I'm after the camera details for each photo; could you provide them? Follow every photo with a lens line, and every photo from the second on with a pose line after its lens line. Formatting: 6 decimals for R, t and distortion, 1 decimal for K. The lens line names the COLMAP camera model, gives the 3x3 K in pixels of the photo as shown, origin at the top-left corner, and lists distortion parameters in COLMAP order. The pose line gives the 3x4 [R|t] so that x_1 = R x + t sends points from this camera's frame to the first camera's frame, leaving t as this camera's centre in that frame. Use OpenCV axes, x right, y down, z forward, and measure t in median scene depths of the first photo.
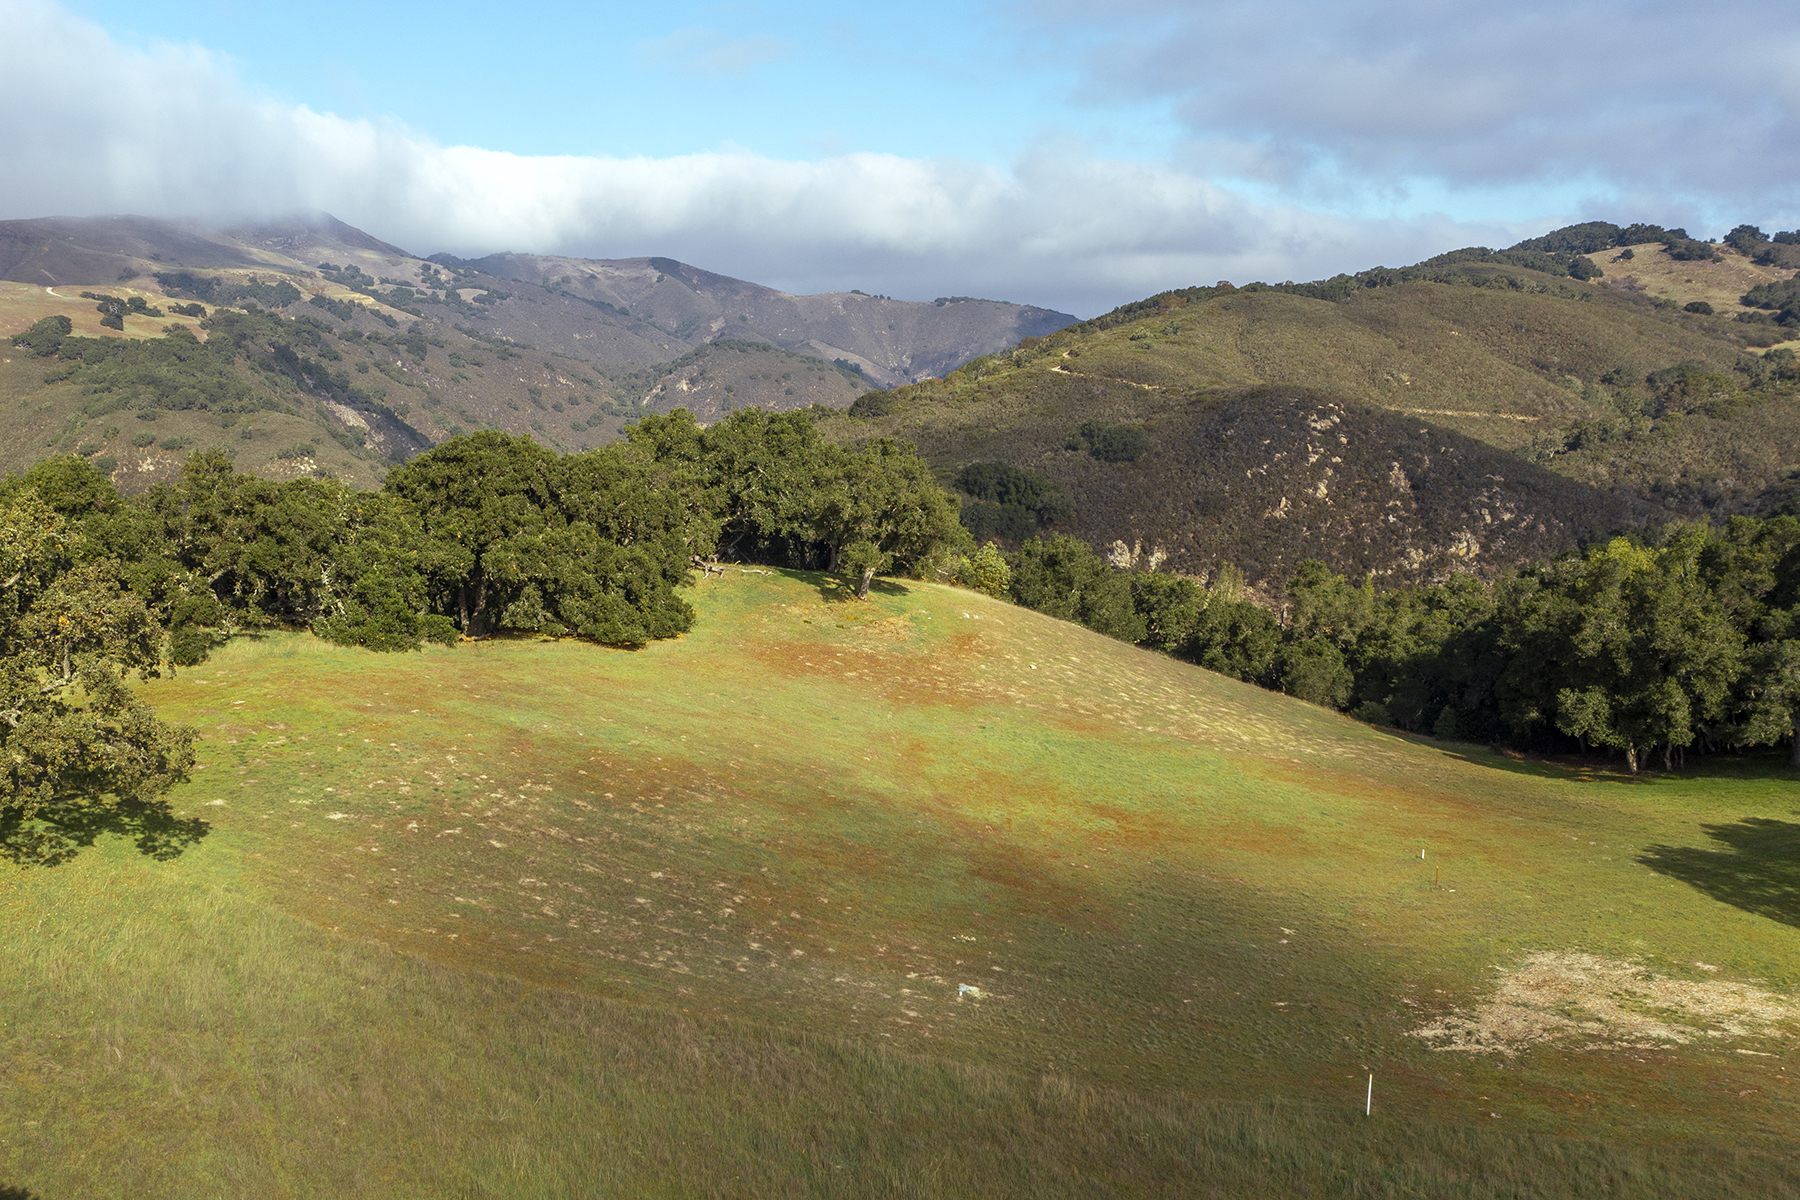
lens RADIAL K [[1713.0, 0, 900.0], [0, 1713.0, 600.0], [0, 0, 1]] dist [-0.062400, -0.003830]
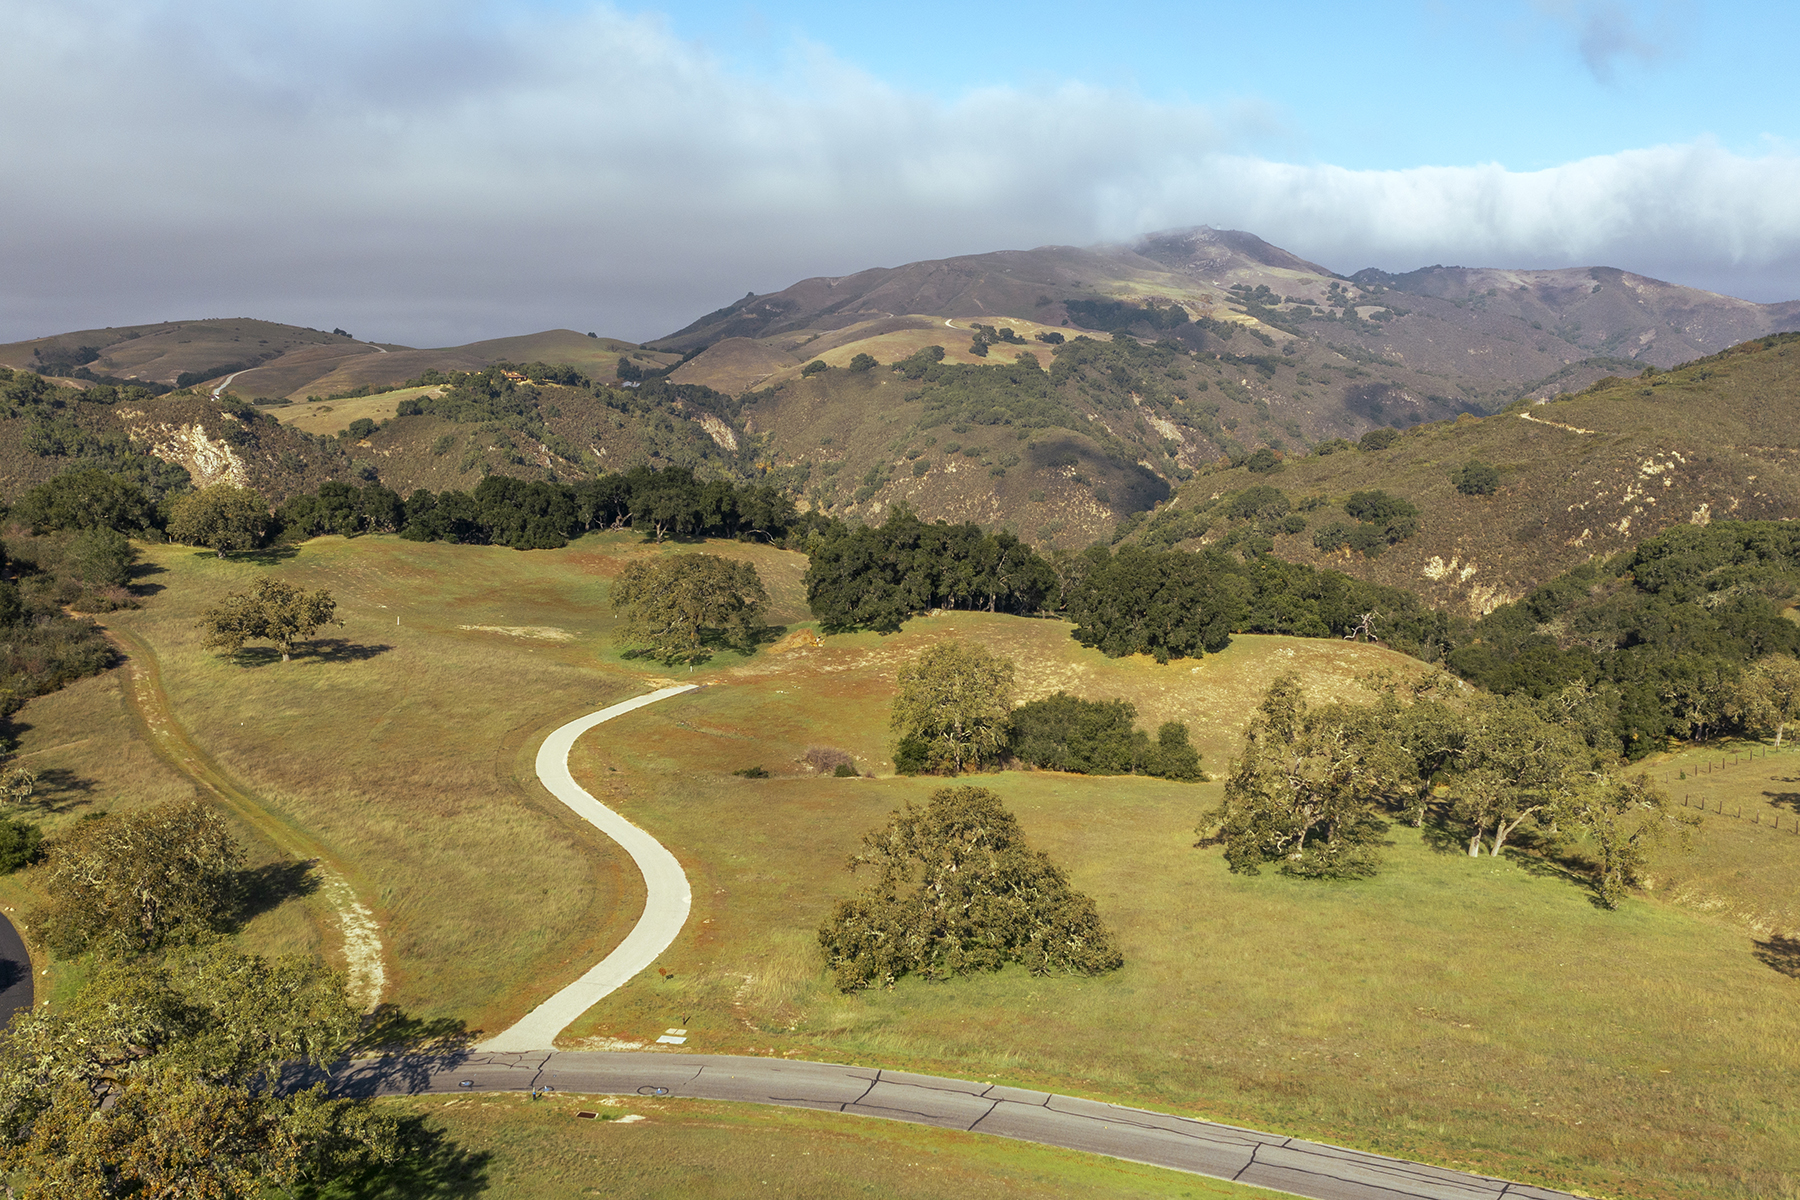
lens RADIAL K [[1713.0, 0, 900.0], [0, 1713.0, 600.0], [0, 0, 1]] dist [-0.062400, -0.003830]
pose [[0.849443, 0.068558, -0.523208, 0.137123], [-0.070386, 0.997385, 0.016418, 0.001422], [0.522965, 0.022881, 0.852047, -0.085567]]
